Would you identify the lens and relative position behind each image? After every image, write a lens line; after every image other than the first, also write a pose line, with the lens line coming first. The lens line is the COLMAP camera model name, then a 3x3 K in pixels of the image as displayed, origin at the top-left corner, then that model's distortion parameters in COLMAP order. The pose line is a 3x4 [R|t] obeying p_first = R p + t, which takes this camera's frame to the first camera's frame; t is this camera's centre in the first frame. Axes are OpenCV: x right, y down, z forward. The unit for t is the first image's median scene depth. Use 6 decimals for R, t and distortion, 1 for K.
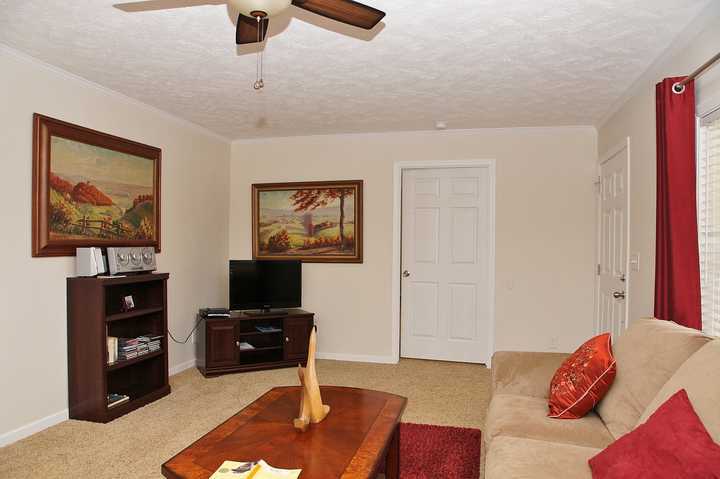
lens RADIAL K [[525.2, 0, 364.5], [0, 525.2, 242.6], [0, 0, 1]] dist [-0.003683, -0.000534]
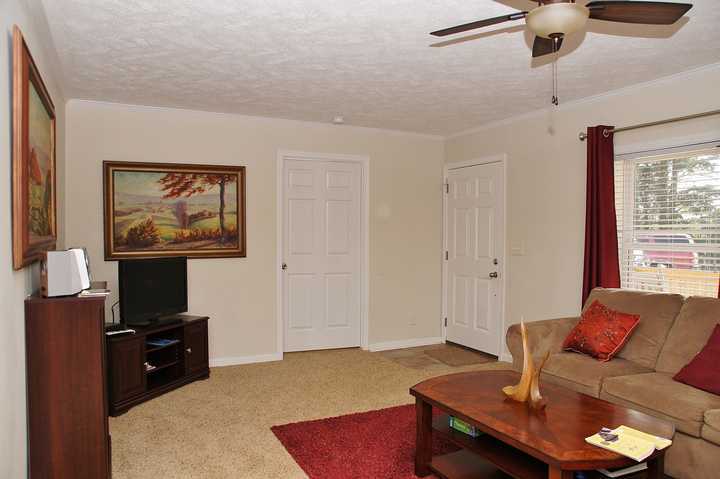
lens RADIAL K [[525.2, 0, 364.1], [0, 525.2, 237.0], [0, 0, 1]] dist [-0.003683, -0.000534]
pose [[0.778242, -0.013400, 0.627821, -0.414158], [0.000688, 0.999790, 0.020487, -0.014652], [-0.627964, -0.015512, 0.778088, 0.151383]]
